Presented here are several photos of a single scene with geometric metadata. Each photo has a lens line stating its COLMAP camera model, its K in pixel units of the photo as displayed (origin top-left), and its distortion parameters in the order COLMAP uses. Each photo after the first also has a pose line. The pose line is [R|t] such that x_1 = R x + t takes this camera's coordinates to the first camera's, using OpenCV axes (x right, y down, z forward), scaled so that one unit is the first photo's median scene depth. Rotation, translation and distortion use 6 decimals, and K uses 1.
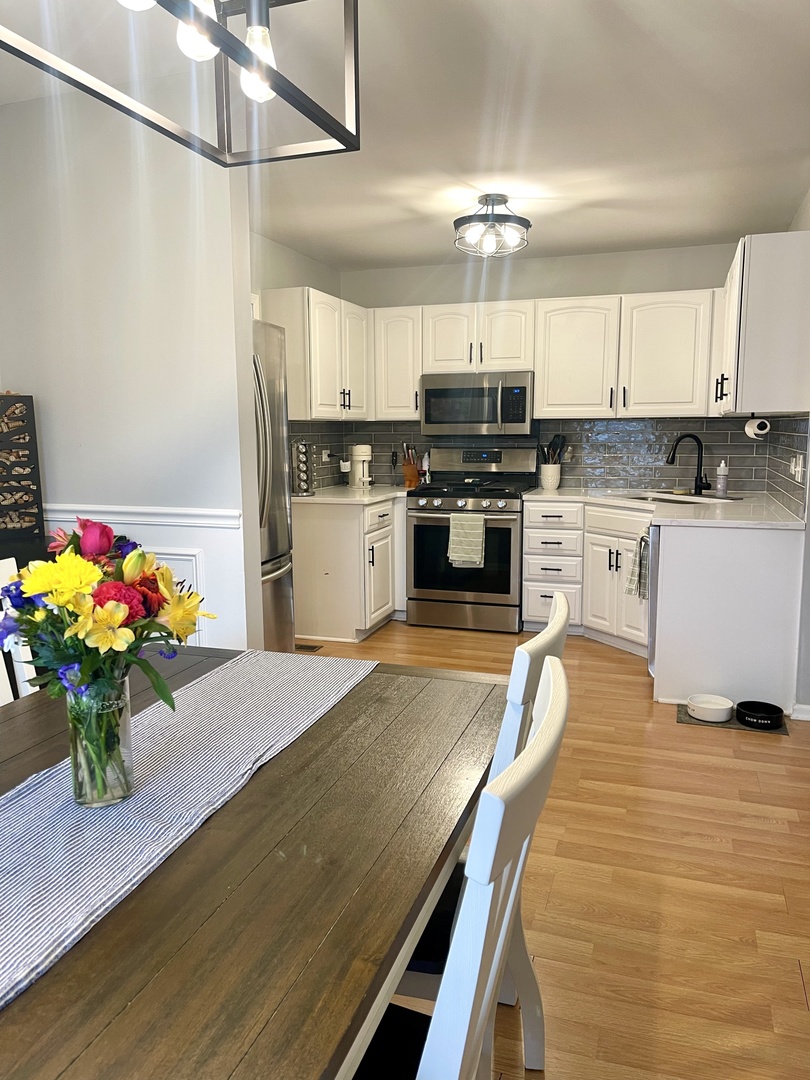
lens RADIAL K [[814.2, 0, 397.7], [0, 814.2, 540.4], [0, 0, 1]] dist [0.030290, -0.001266]
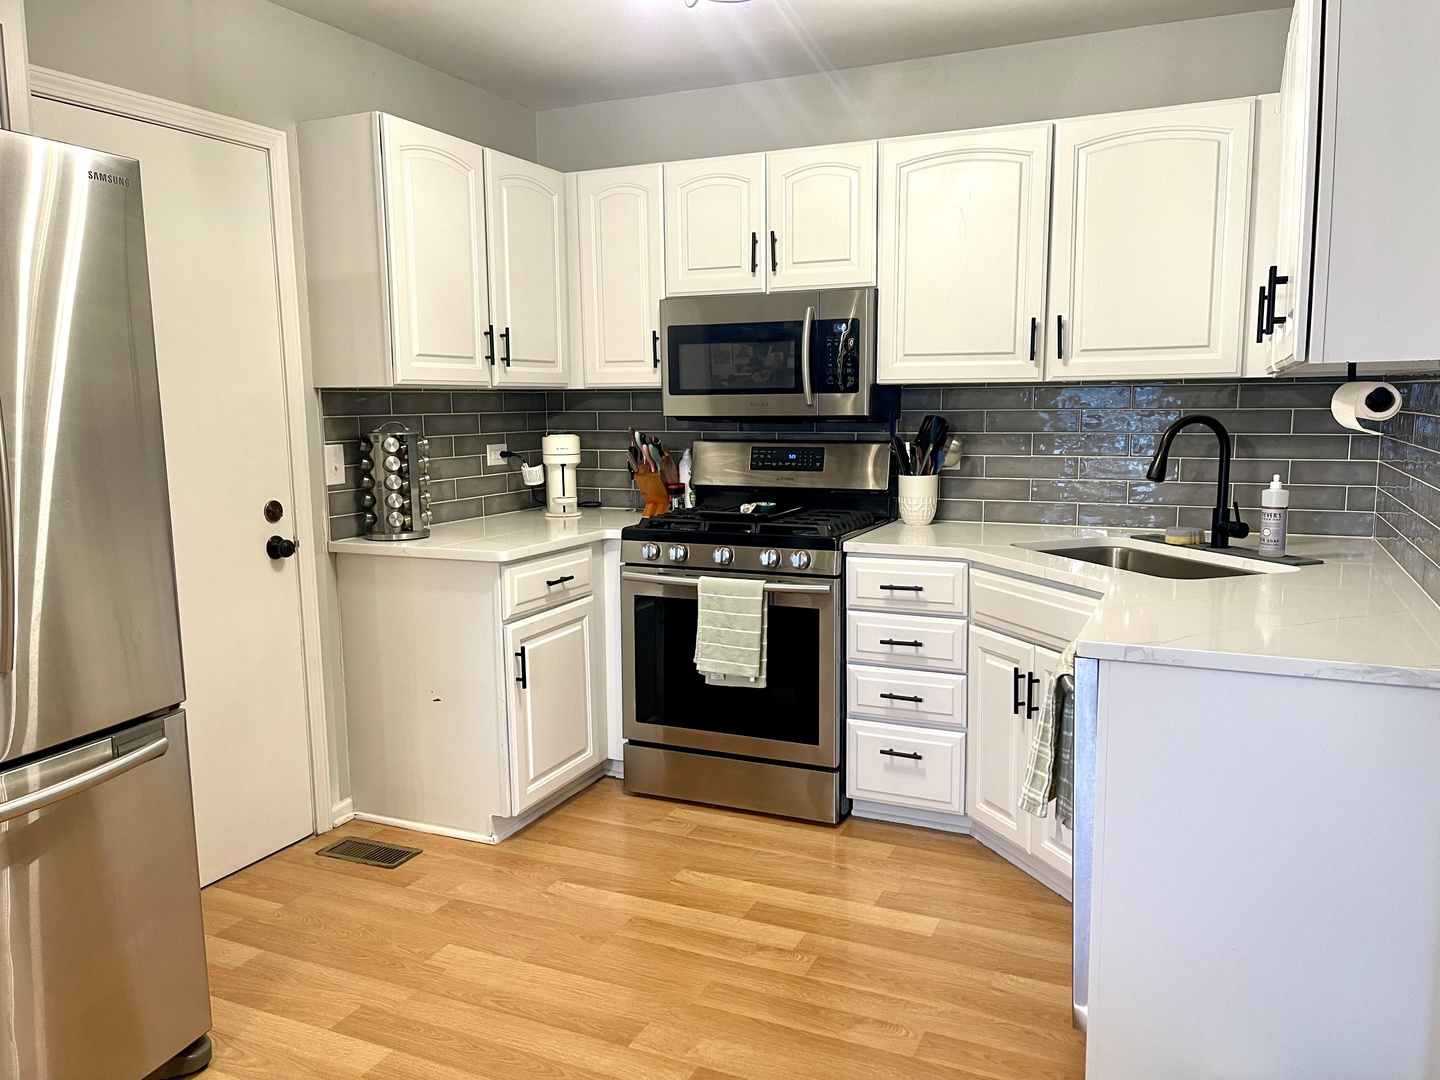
lens RADIAL K [[1085.6, 0, 730.6], [0, 1085.6, 539.8], [0, 0, 1]] dist [0.030290, -0.001266]
pose [[0.995645, 0.008502, -0.092832, 0.144798], [-0.009223, 0.999931, -0.007331, -0.050755], [0.092764, 0.008155, 0.995655, 0.349365]]
